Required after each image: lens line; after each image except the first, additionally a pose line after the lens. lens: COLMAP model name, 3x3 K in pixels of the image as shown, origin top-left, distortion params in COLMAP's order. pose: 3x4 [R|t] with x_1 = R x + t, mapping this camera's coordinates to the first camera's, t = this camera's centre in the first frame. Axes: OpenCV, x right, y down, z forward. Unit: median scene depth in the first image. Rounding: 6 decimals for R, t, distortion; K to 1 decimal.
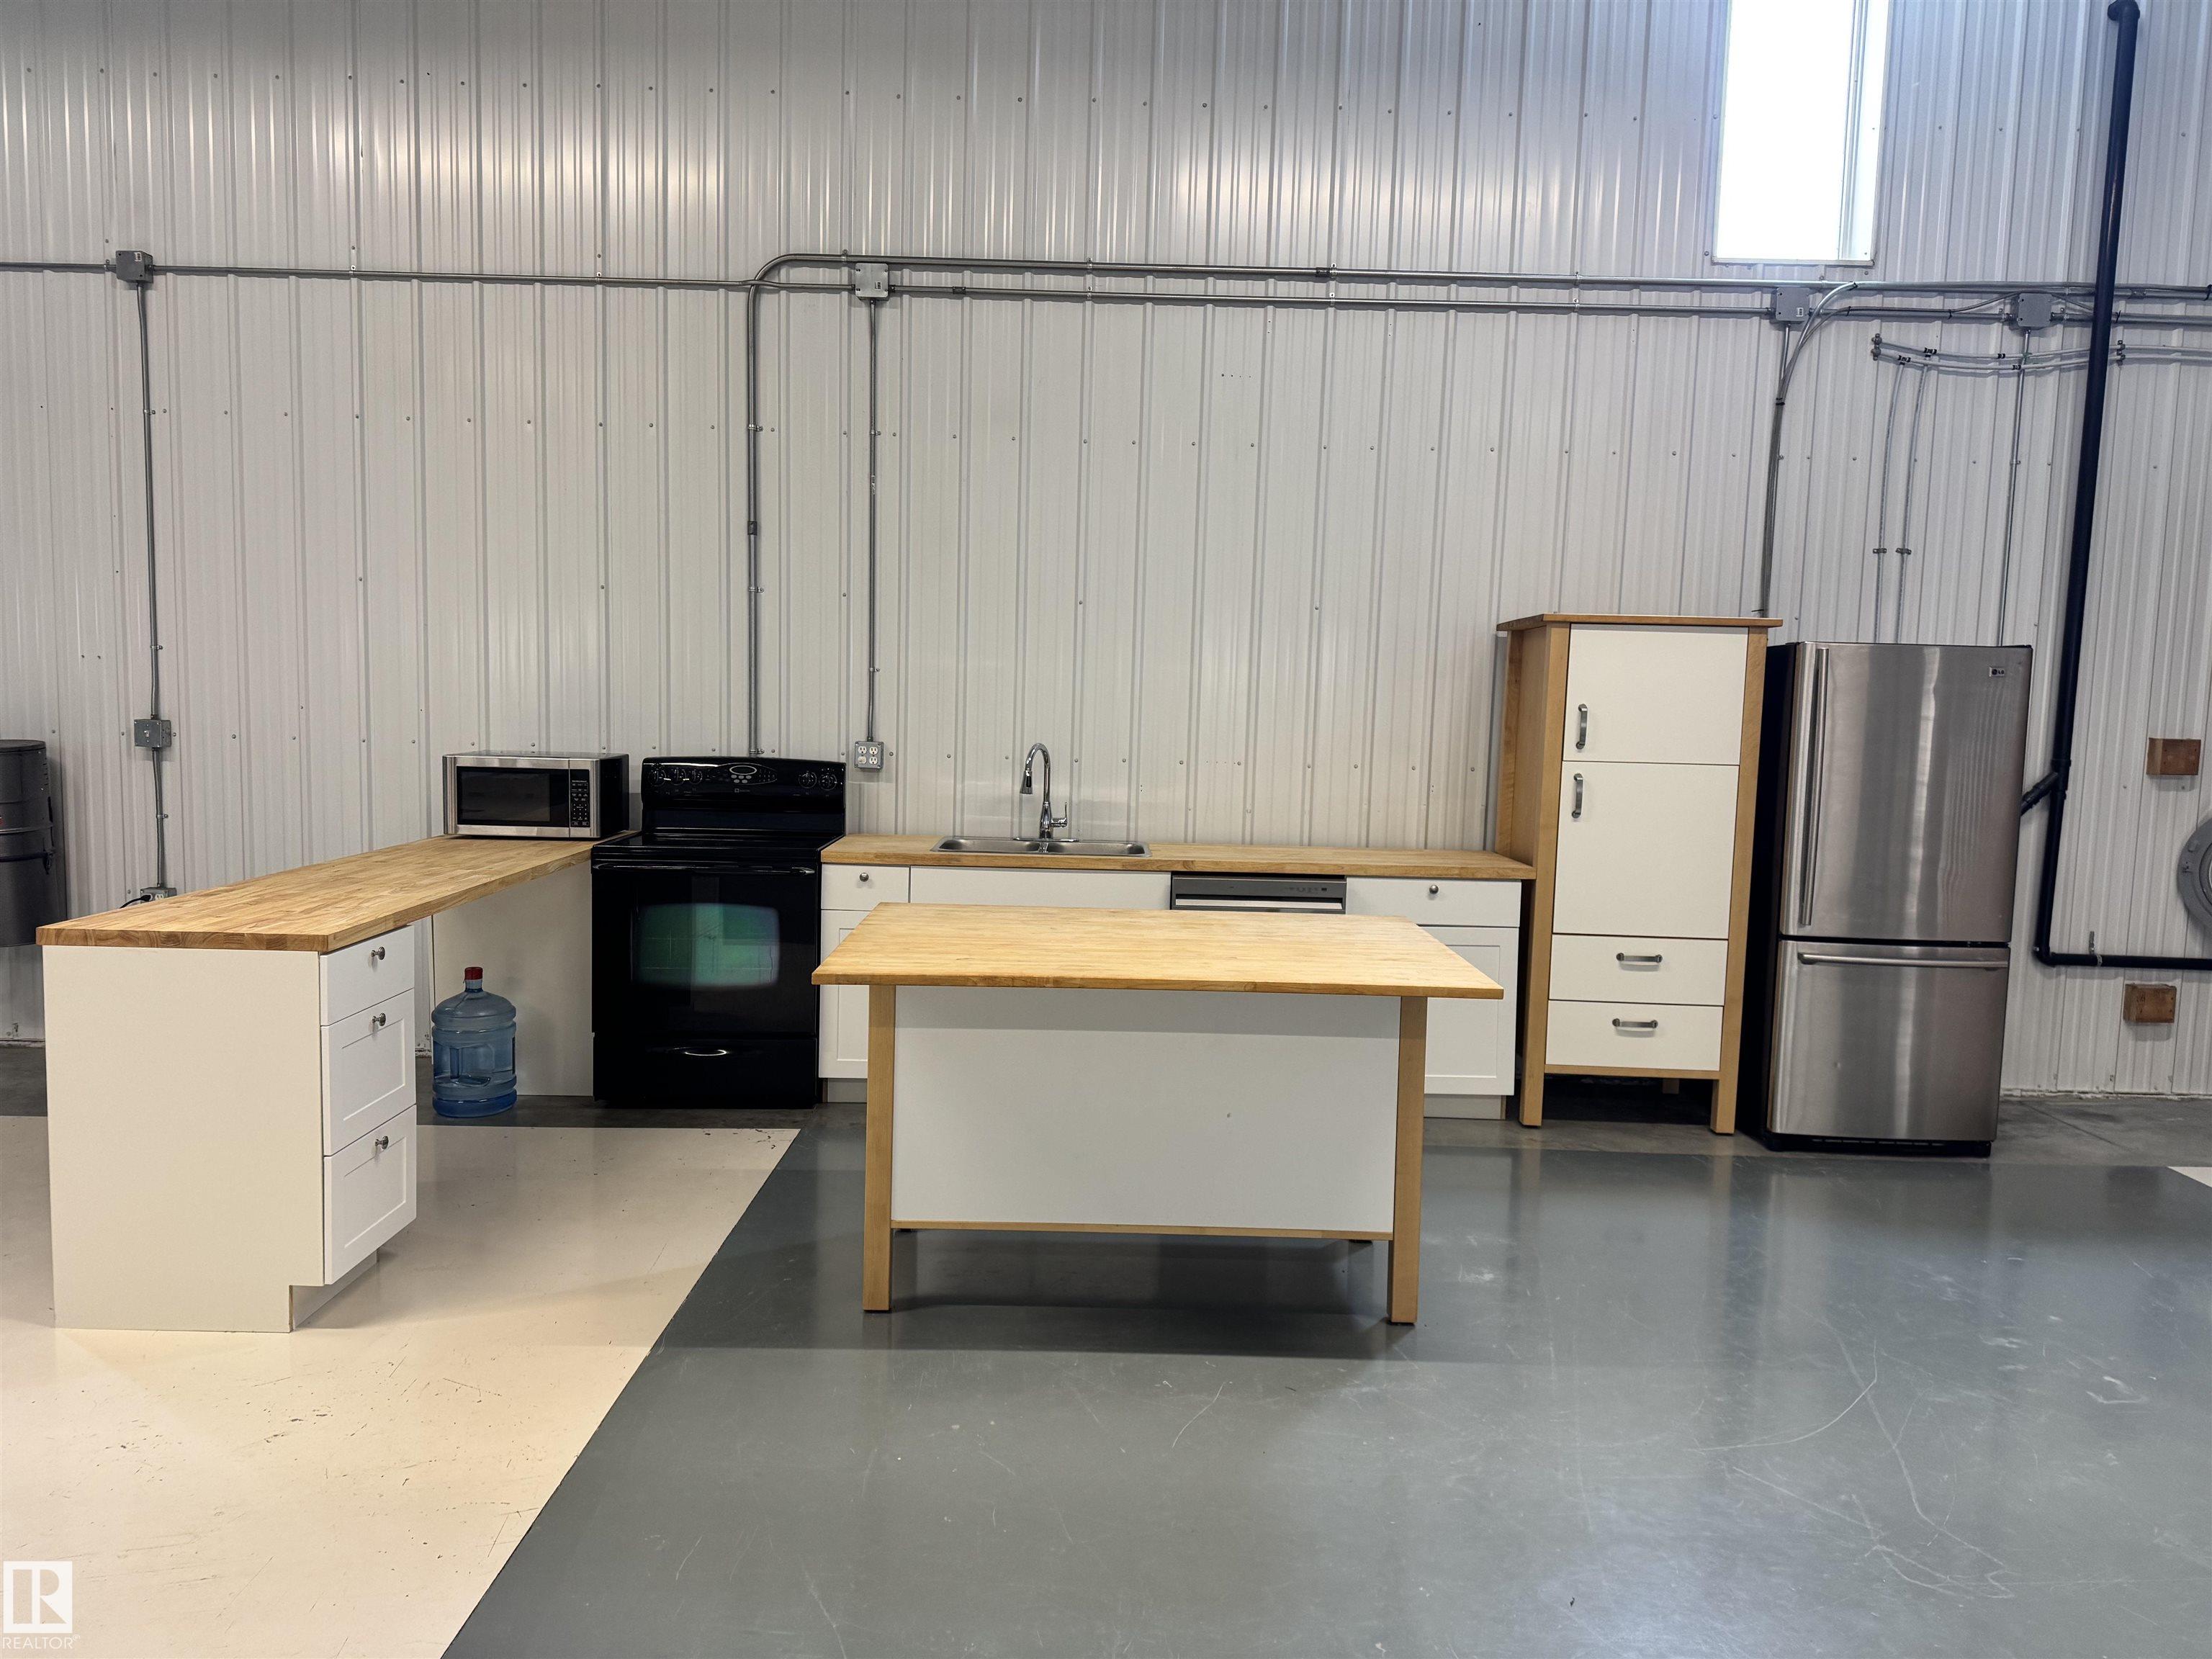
lens RADIAL K [[1565.3, 0, 1106.0], [0, 1565.3, 829.5], [0, 0, 1]] dist [0.004597, -0.006998]
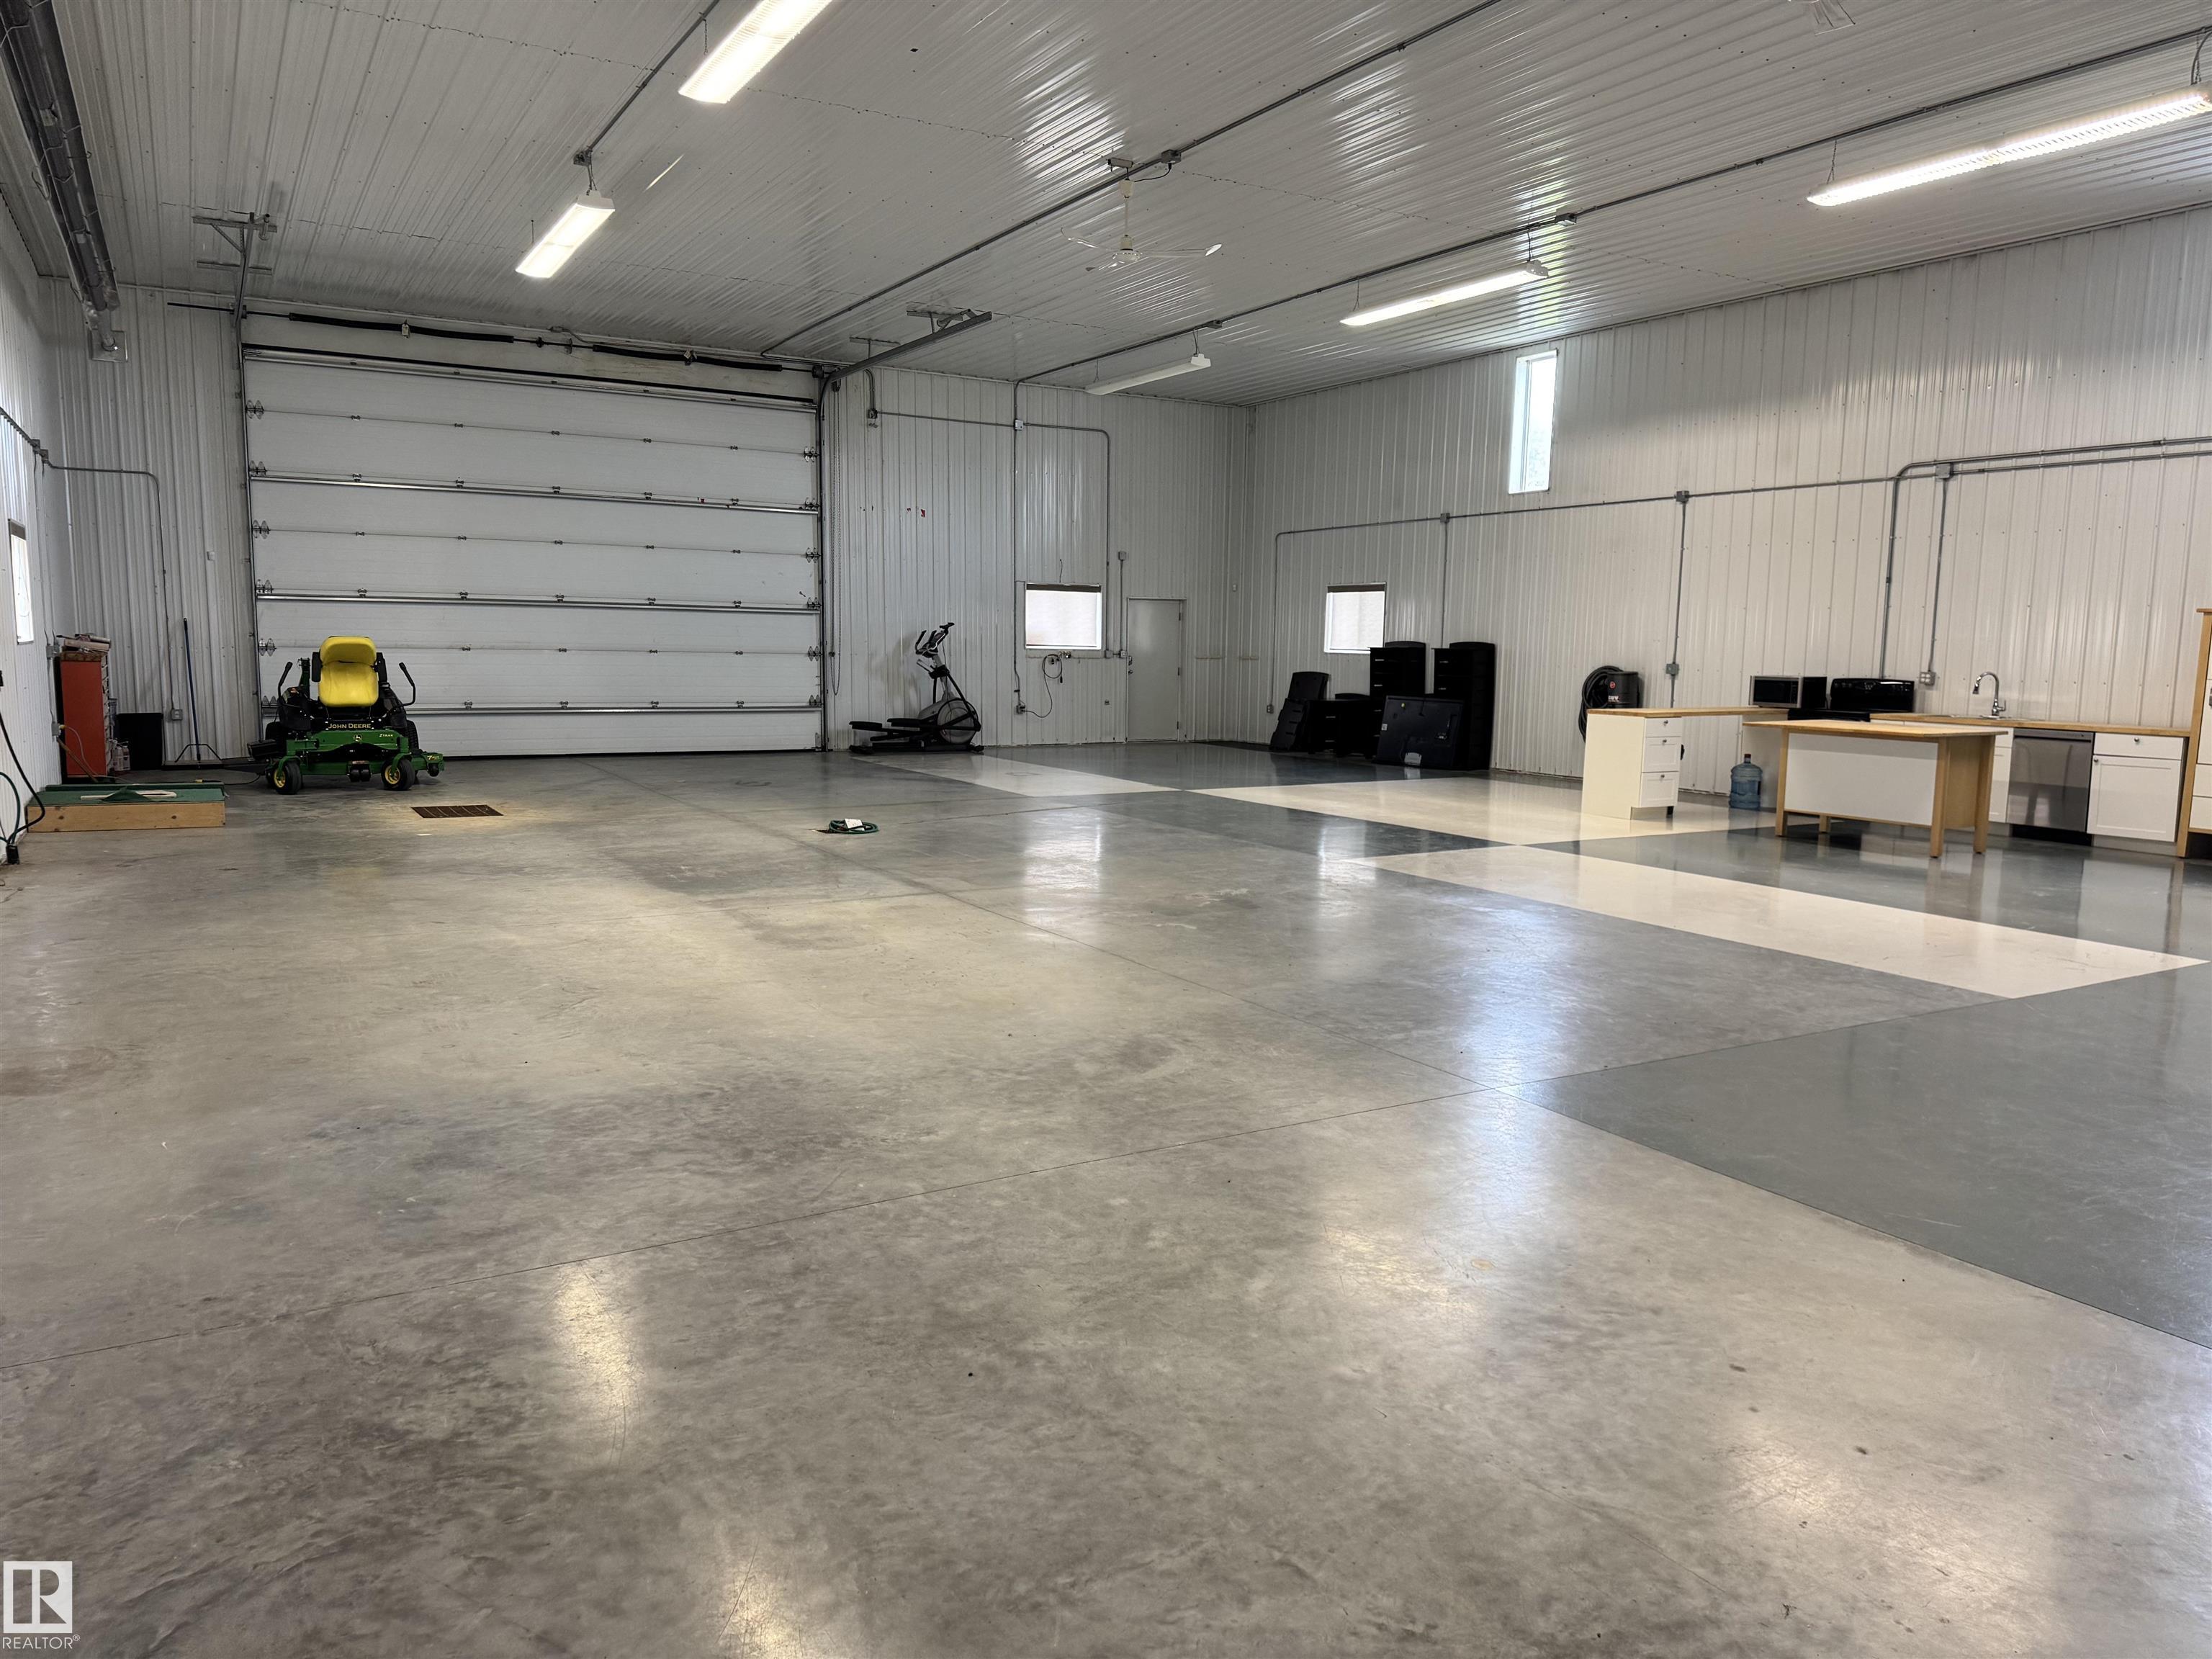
lens RADIAL K [[1565.3, 0, 1106.0], [0, 1565.3, 829.5], [0, 0, 1]] dist [0.004597, -0.006998]
pose [[0.495561, 0.088582, -0.864044, 1.266012], [-0.087950, 0.994790, 0.051544, 0.161190], [0.864109, 0.050450, 0.500770, -1.178364]]
